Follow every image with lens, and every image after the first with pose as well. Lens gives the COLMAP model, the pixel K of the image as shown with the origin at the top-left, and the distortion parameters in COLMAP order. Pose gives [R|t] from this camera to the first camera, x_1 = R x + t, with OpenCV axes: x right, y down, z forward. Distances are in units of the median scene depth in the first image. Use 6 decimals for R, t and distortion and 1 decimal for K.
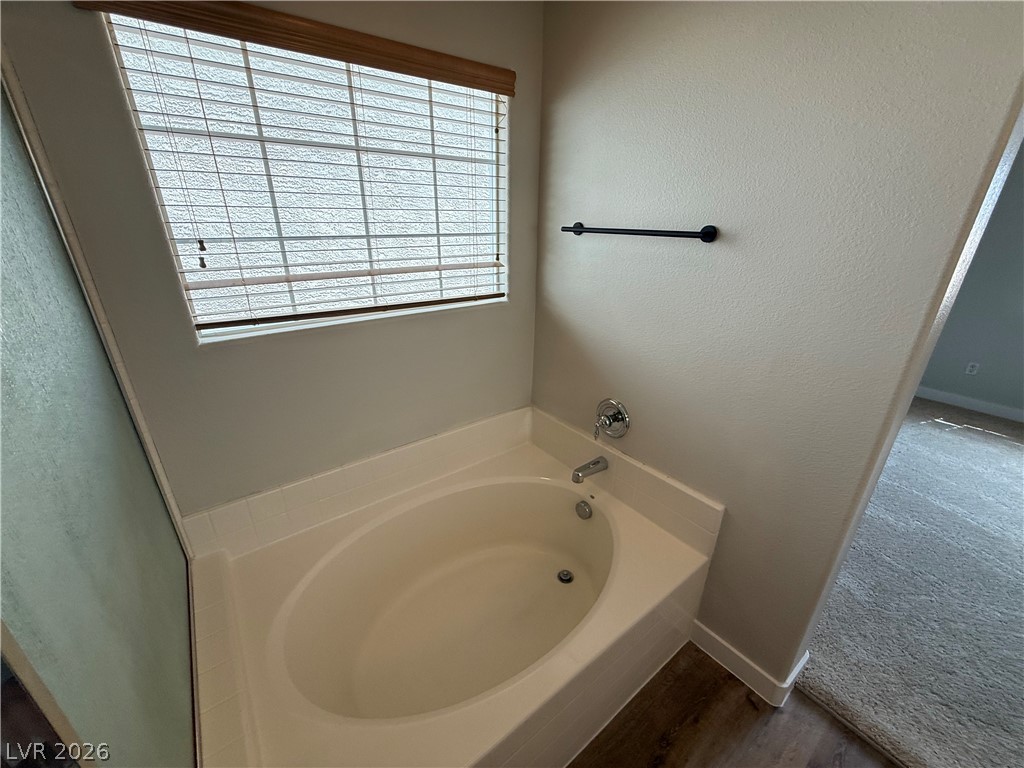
lens RADIAL K [[410.3, 0, 510.2], [0, 410.3, 384.8], [0, 0, 1]] dist [0.000725, 0.000349]
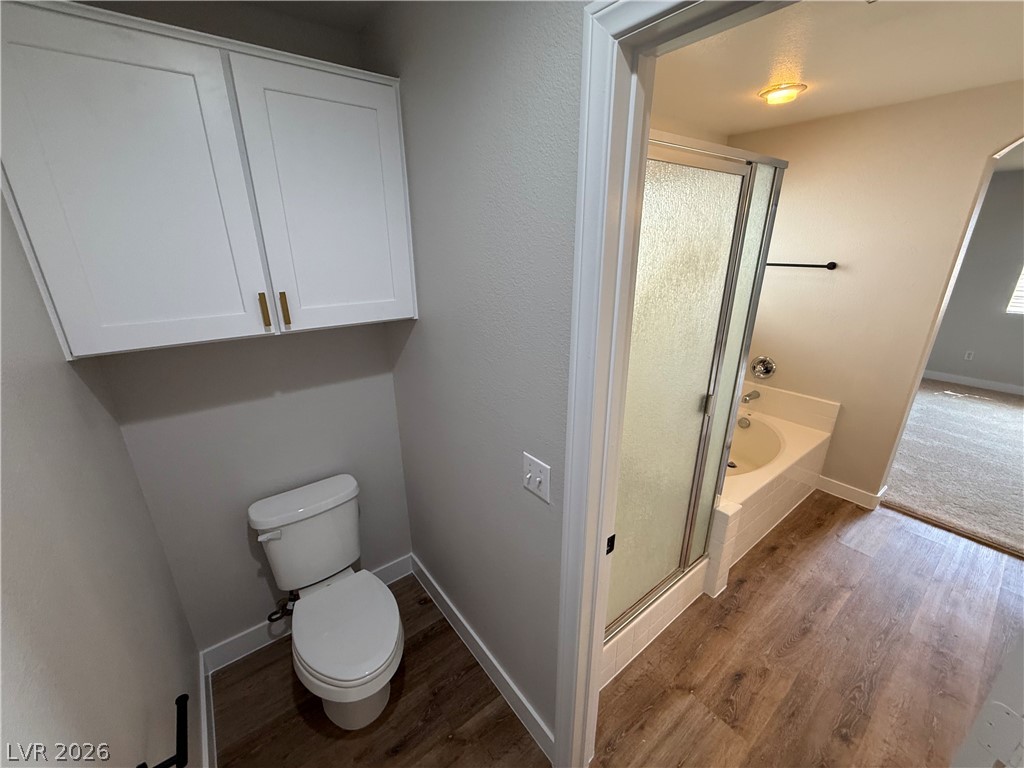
lens RADIAL K [[410.3, 0, 508.9], [0, 410.3, 386.5], [0, 0, 1]] dist [0.000725, 0.000349]
pose [[0.999912, -0.011758, -0.006164, -0.820790], [0.011398, 0.998389, -0.055587, 0.244273], [0.006808, 0.055512, 0.998435, -0.758397]]
